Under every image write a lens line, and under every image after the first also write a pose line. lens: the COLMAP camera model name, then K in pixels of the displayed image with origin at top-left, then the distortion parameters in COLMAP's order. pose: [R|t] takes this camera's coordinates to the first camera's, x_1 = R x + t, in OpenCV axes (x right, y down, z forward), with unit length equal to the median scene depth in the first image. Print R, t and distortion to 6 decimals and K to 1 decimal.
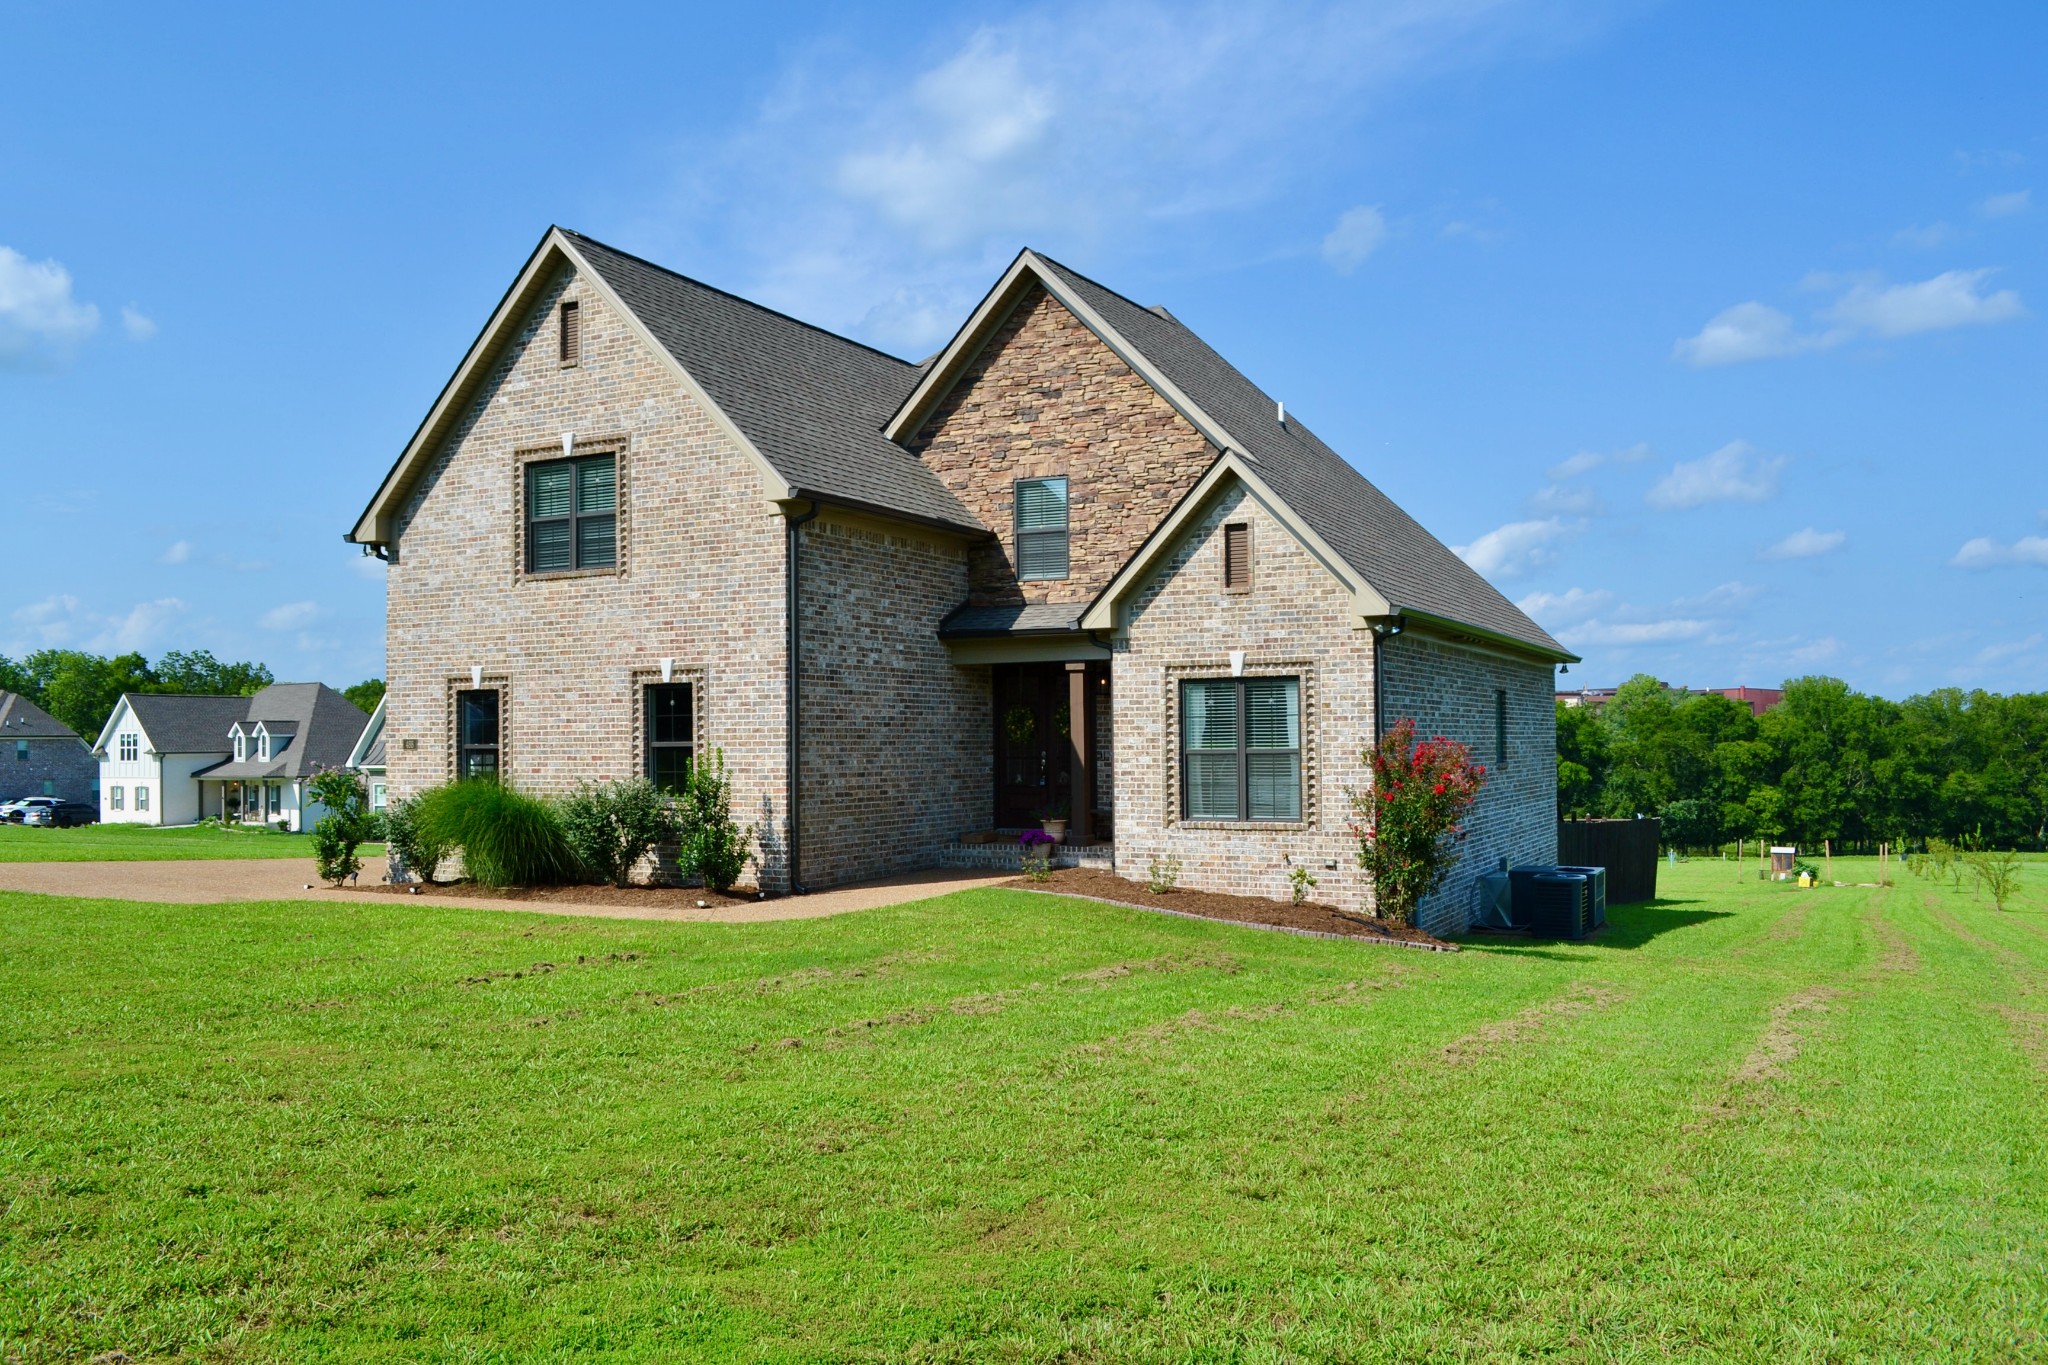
lens RADIAL K [[1635.8, 0, 1000.4], [0, 1635.8, 738.7], [0, 0, 1]] dist [-0.078829, 0.007276]
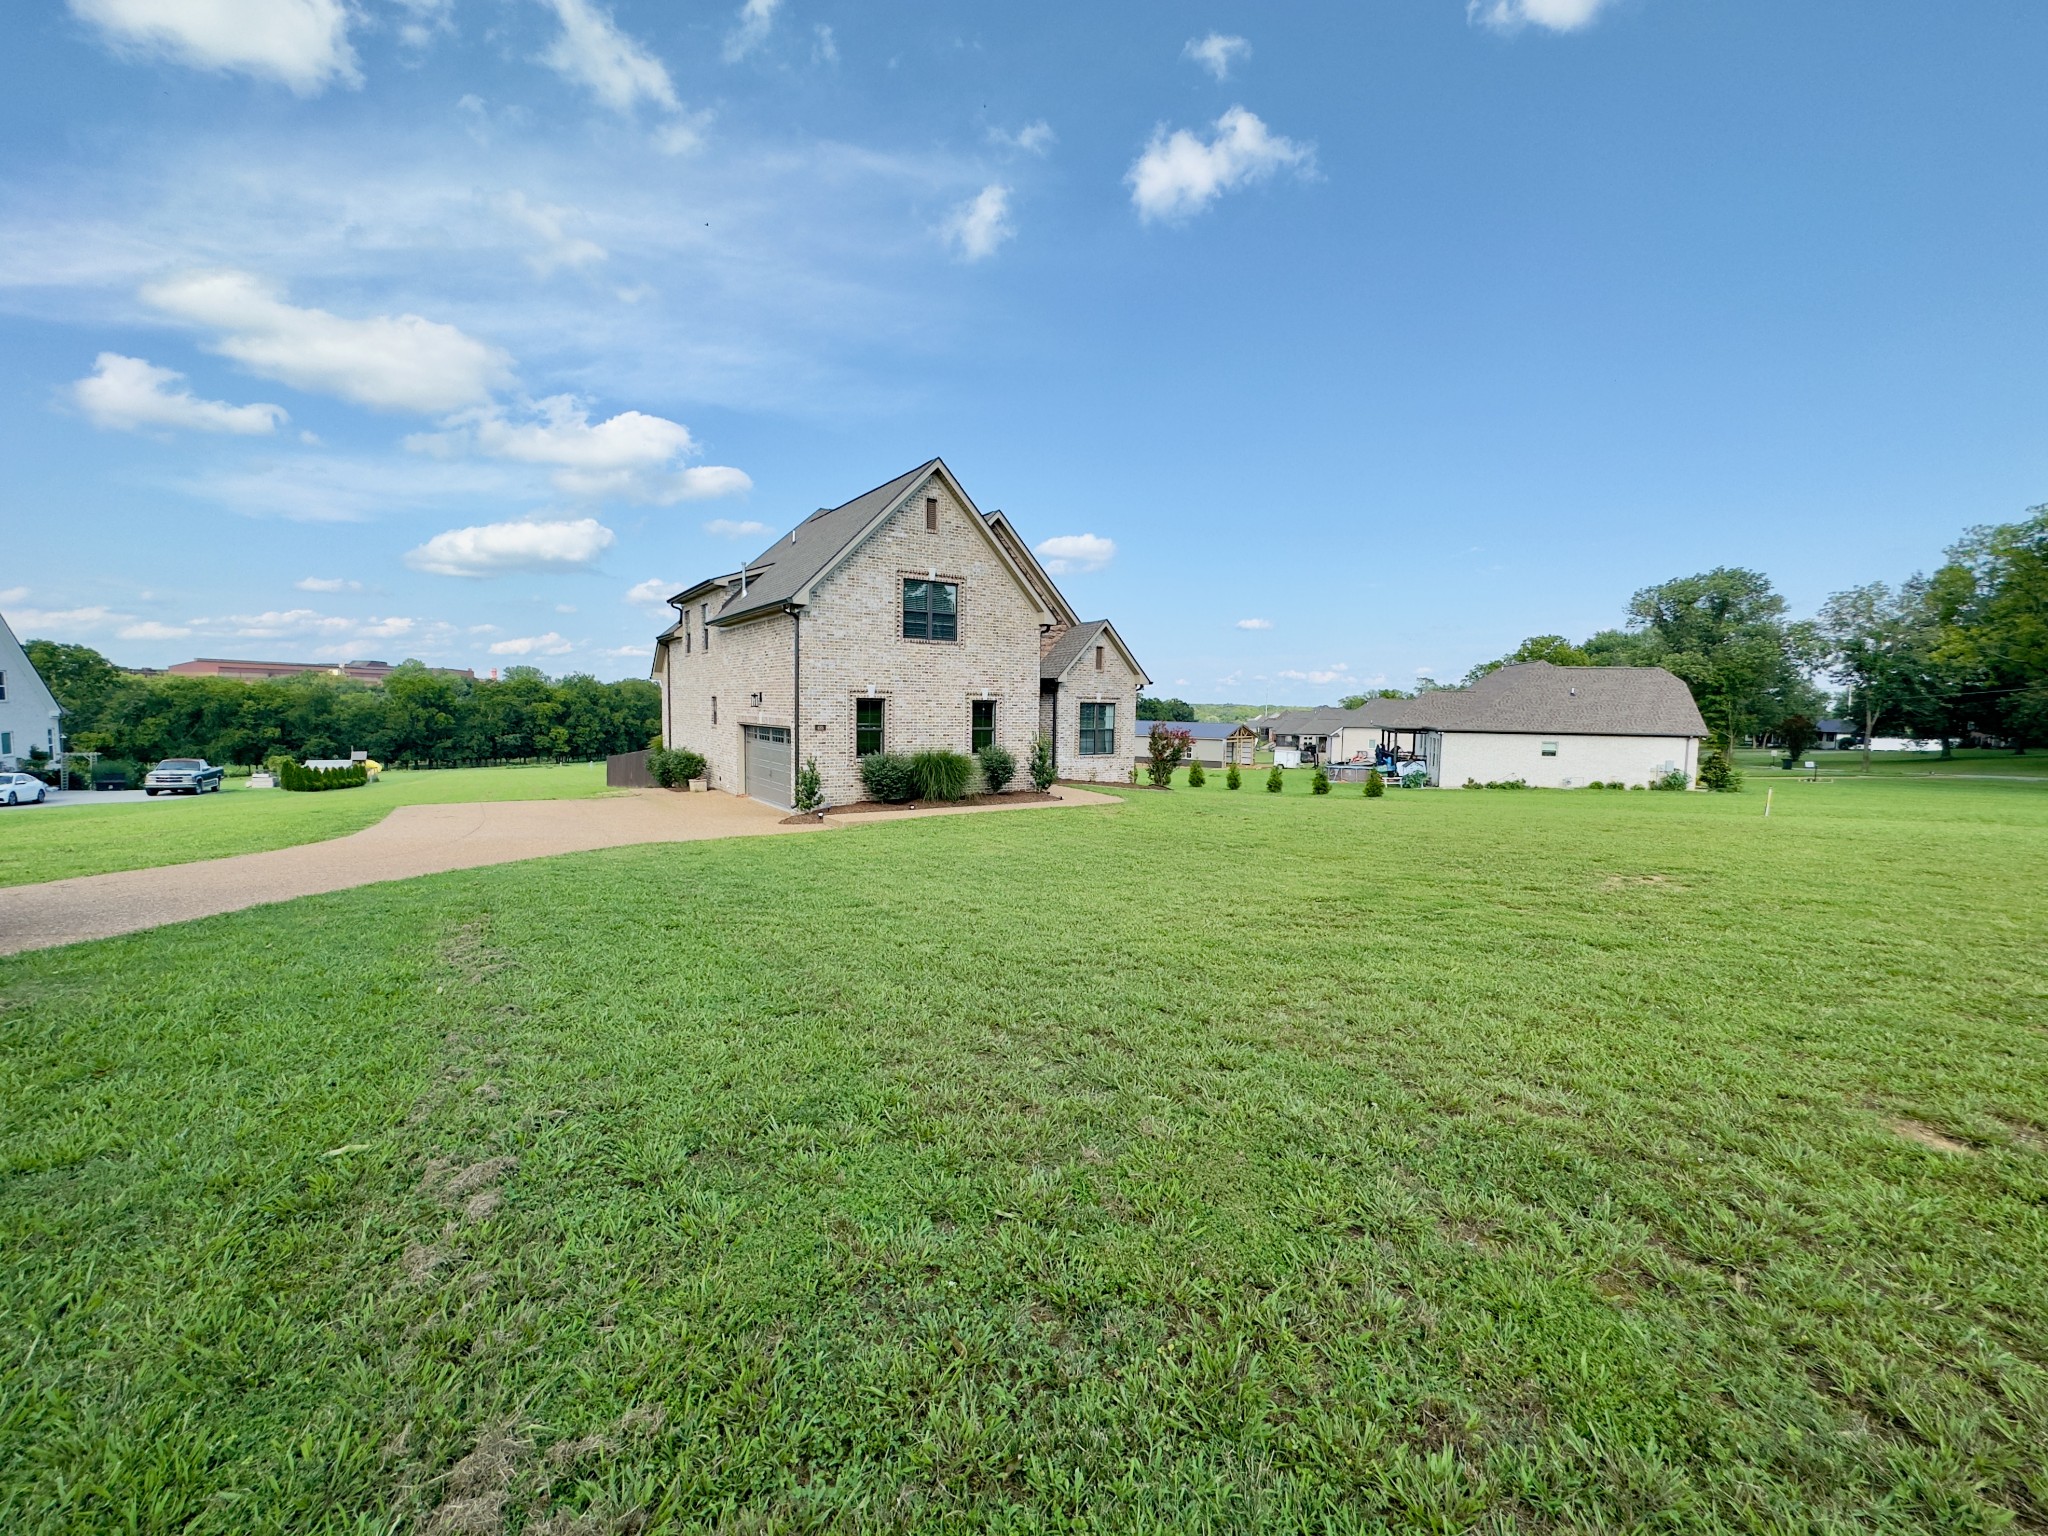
lens RADIAL K [[832.2, 0, 1024.3], [0, 832.2, 773.9], [0, 0, 1]] dist [-0.001424, -0.000272]
pose [[0.480586, -0.056101, 0.875151, -1.046142], [-0.022835, 0.996813, 0.076440, -0.020144], [-0.876650, -0.056720, 0.477773, 0.390598]]
